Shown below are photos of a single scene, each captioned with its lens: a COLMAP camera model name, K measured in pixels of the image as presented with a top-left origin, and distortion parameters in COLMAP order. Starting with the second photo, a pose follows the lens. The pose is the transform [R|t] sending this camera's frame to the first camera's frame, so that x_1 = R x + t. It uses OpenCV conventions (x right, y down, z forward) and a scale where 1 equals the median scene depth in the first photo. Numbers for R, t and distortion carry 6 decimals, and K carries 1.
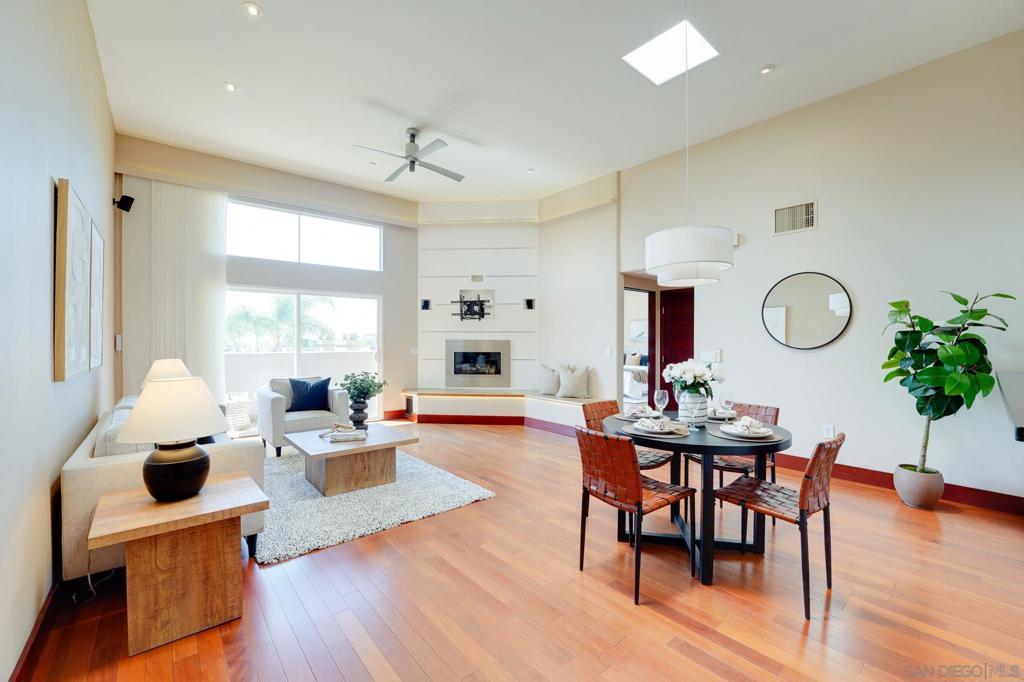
lens RADIAL K [[416.9, 0, 511.6], [0, 416.9, 343.3], [0, 0, 1]] dist [-0.029775, 0.003230]
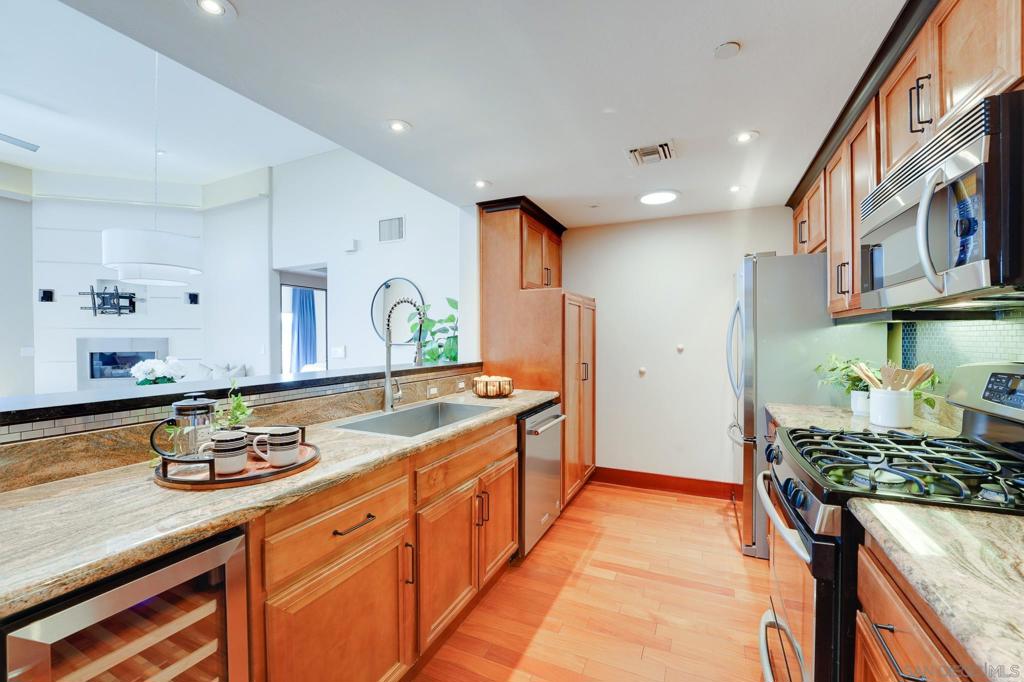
lens RADIAL K [[416.9, 0, 511.6], [0, 416.9, 343.3], [0, 0, 1]] dist [-0.029775, 0.003230]
pose [[0.909500, -0.010464, 0.415573, 0.449516], [0.007050, 0.999928, 0.009748, 0.000288], [-0.415645, -0.005936, 0.909508, -0.161002]]
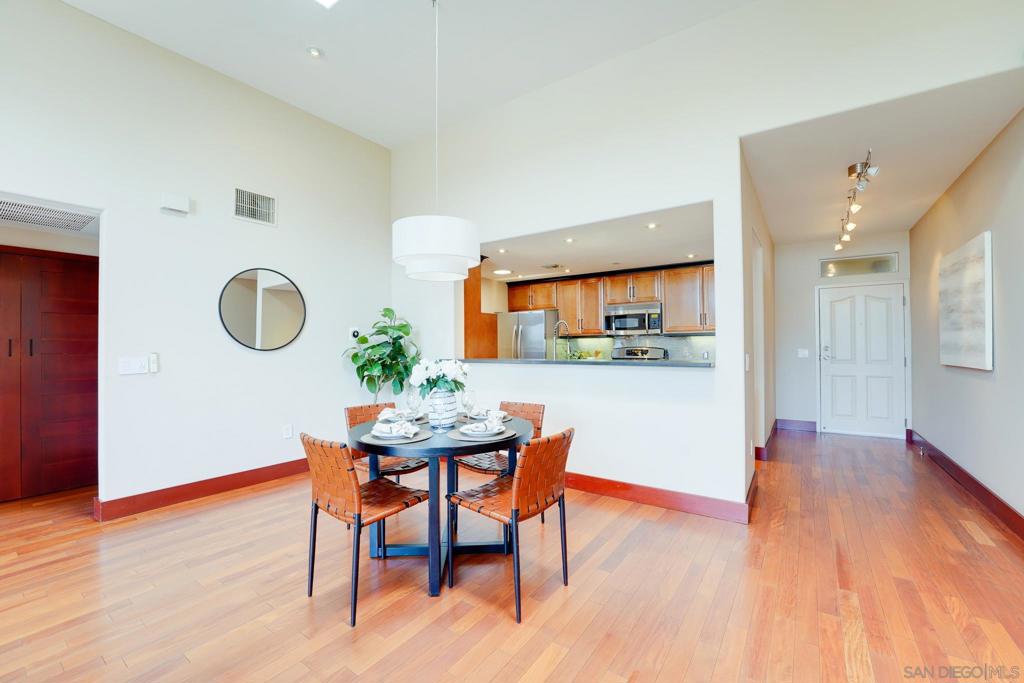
lens RADIAL K [[420.1, 0, 515.9], [0, 420.1, 343.5], [0, 0, 1]] dist [-0.029181, 0.003616]
pose [[-0.254452, 0.006065, 0.967066, -0.303773], [0.010316, 0.999940, -0.003556, 0.006102], [-0.967030, 0.009072, -0.254500, 0.597137]]
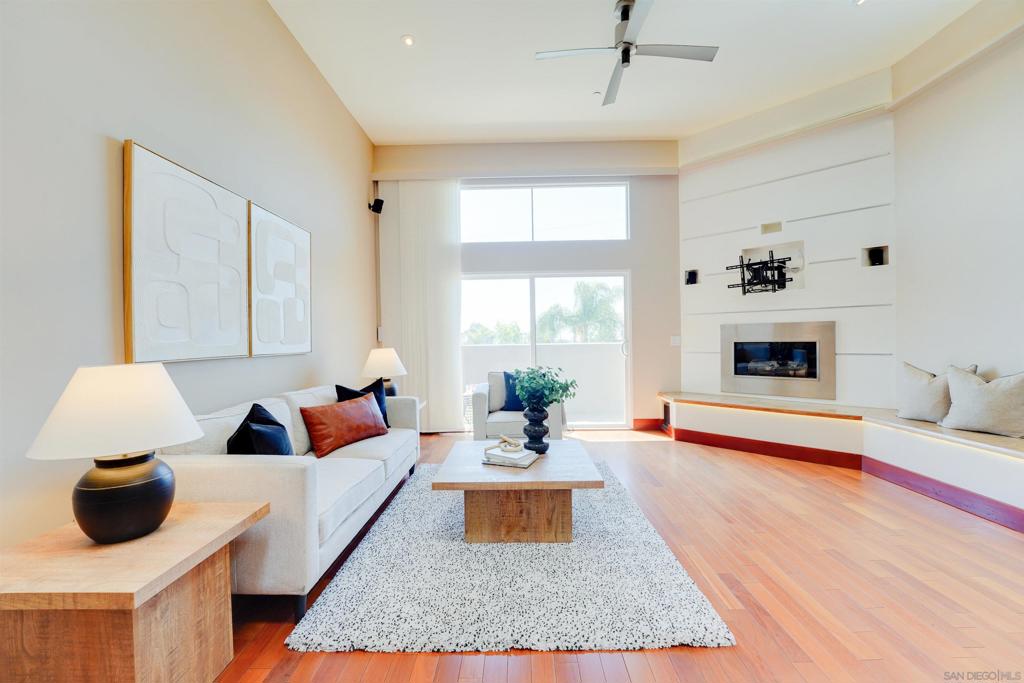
lens RADIAL K [[419.1, 0, 513.3], [0, 419.1, 344.5], [0, 0, 1]] dist [-0.029269, 0.003954]
pose [[0.753320, -0.004822, -0.657636, 0.055215], [0.012721, 0.999893, 0.007241, 0.022920], [0.657531, -0.013820, 0.753301, 0.373385]]
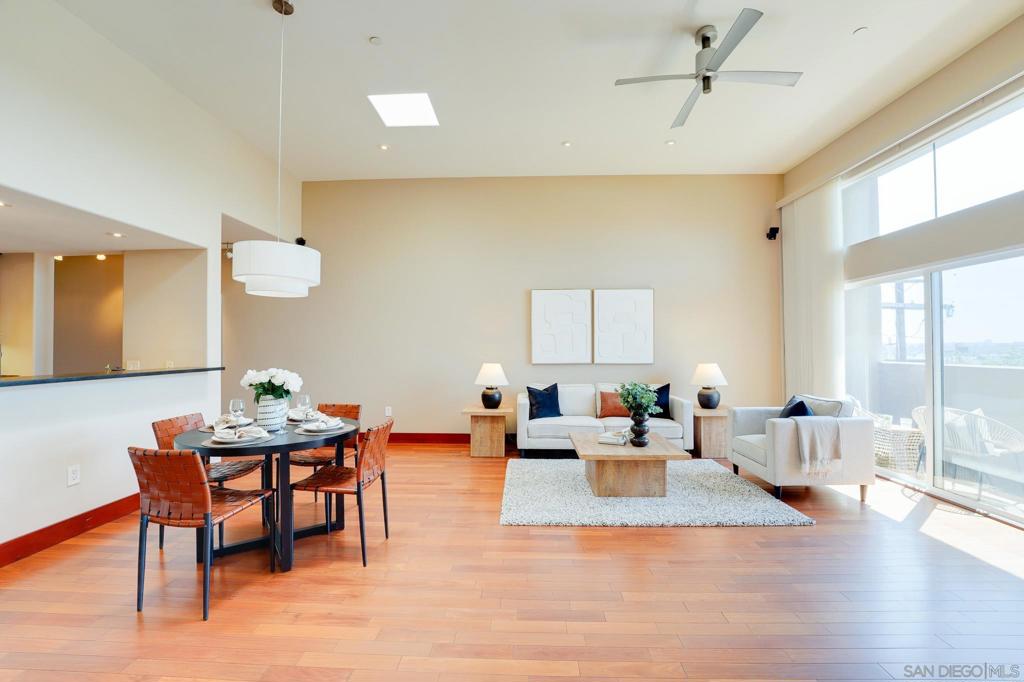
lens RADIAL K [[416.9, 0, 511.6], [0, 416.9, 343.3], [0, 0, 1]] dist [-0.029775, 0.003230]
pose [[-0.675698, -0.007738, -0.737138, 0.440784], [-0.001458, 0.999957, -0.009160, -0.007606], [0.737177, -0.005114, -0.675680, 1.192305]]
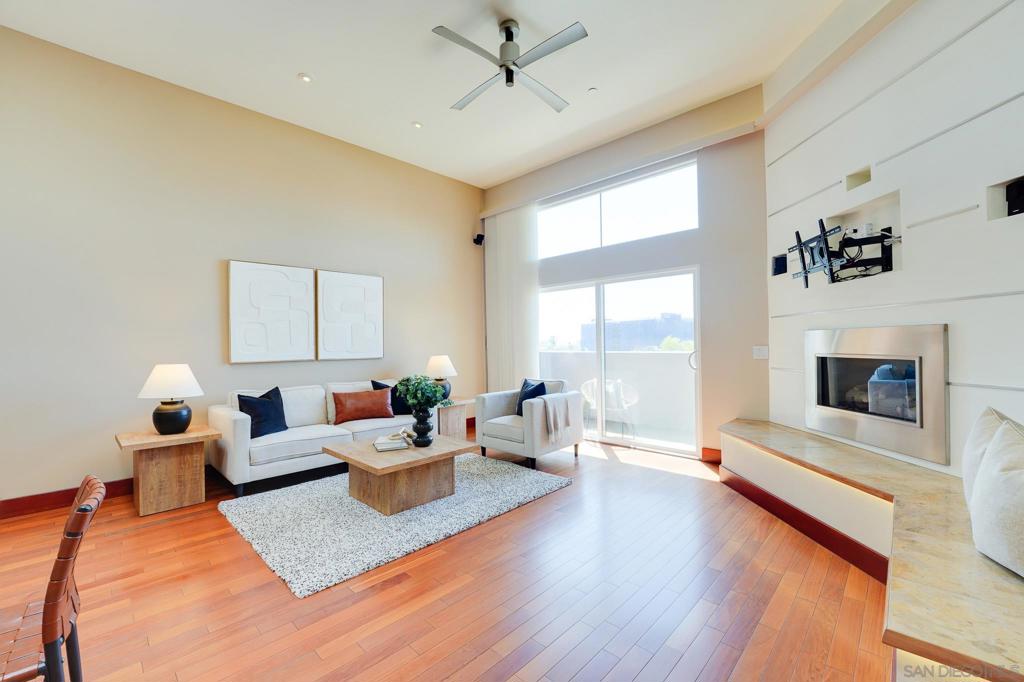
lens RADIAL K [[416.9, 0, 511.6], [0, 416.9, 343.3], [0, 0, 1]] dist [-0.029775, 0.003230]
pose [[0.100408, -0.004692, -0.994935, 0.419572], [0.009479, 0.999948, -0.003759, 0.008049], [0.994901, -0.009054, 0.100447, 0.918095]]
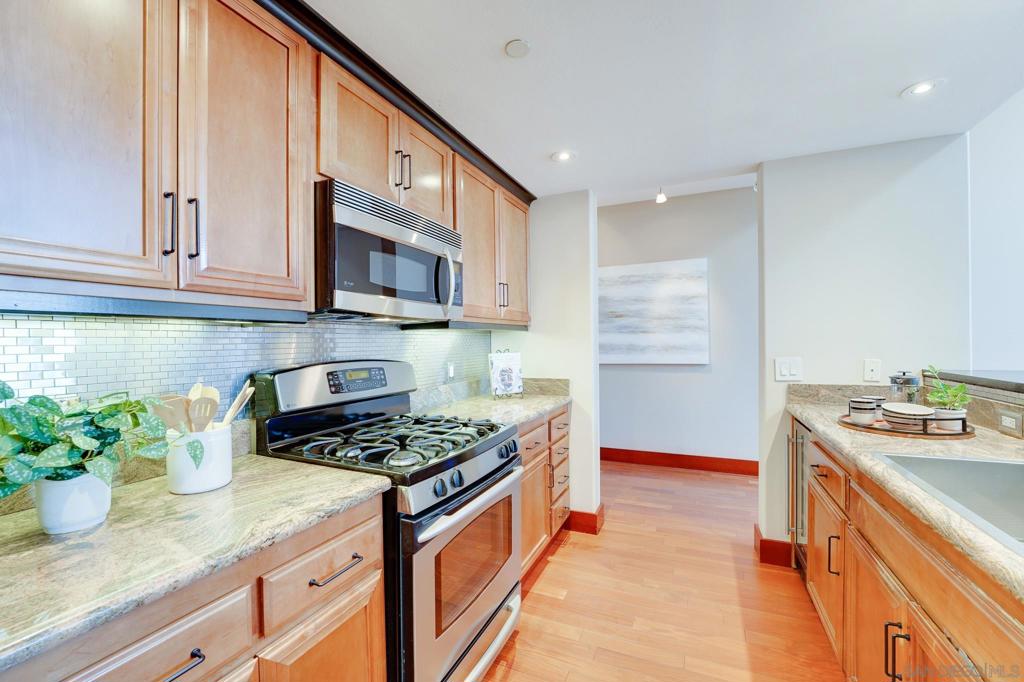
lens RADIAL K [[419.1, 0, 513.3], [0, 419.1, 344.0], [0, 0, 1]] dist [-0.029269, 0.003954]
pose [[-0.901308, 0.013219, -0.432977, 0.853367], [0.009940, 0.999902, 0.009836, -0.000611], [0.433064, 0.004561, -0.901351, 0.315647]]
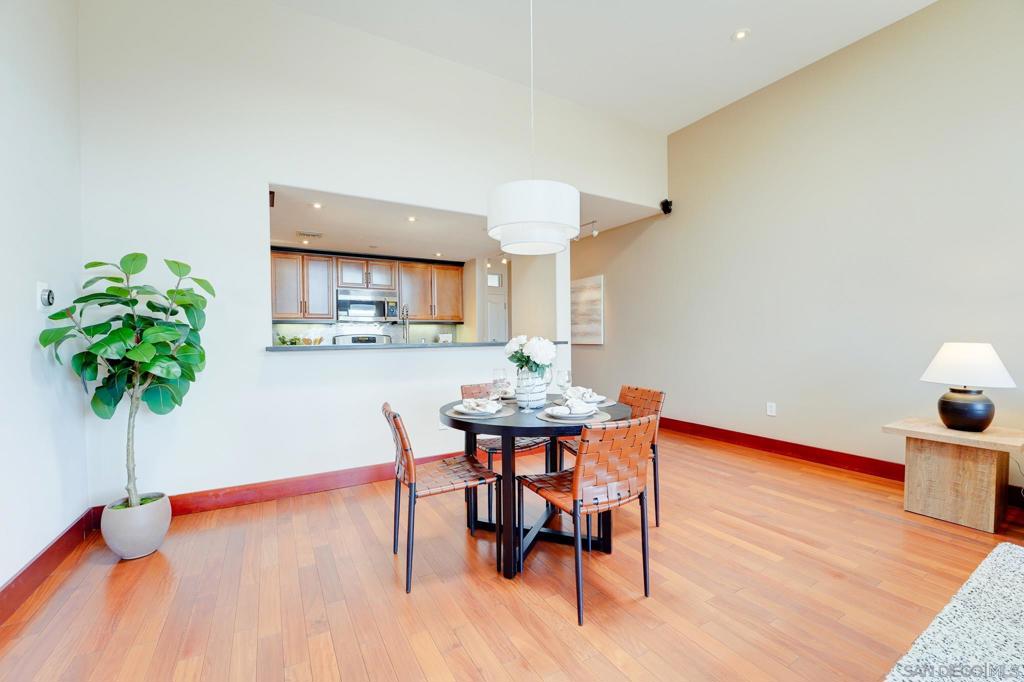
lens RADIAL K [[416.9, 0, 511.6], [0, 416.9, 343.3], [0, 0, 1]] dist [-0.029775, 0.003230]
pose [[-0.984423, 0.003180, 0.175786, 0.174510], [0.006974, 0.999756, 0.020970, 0.020413], [-0.175676, 0.021869, -0.984205, 1.054525]]
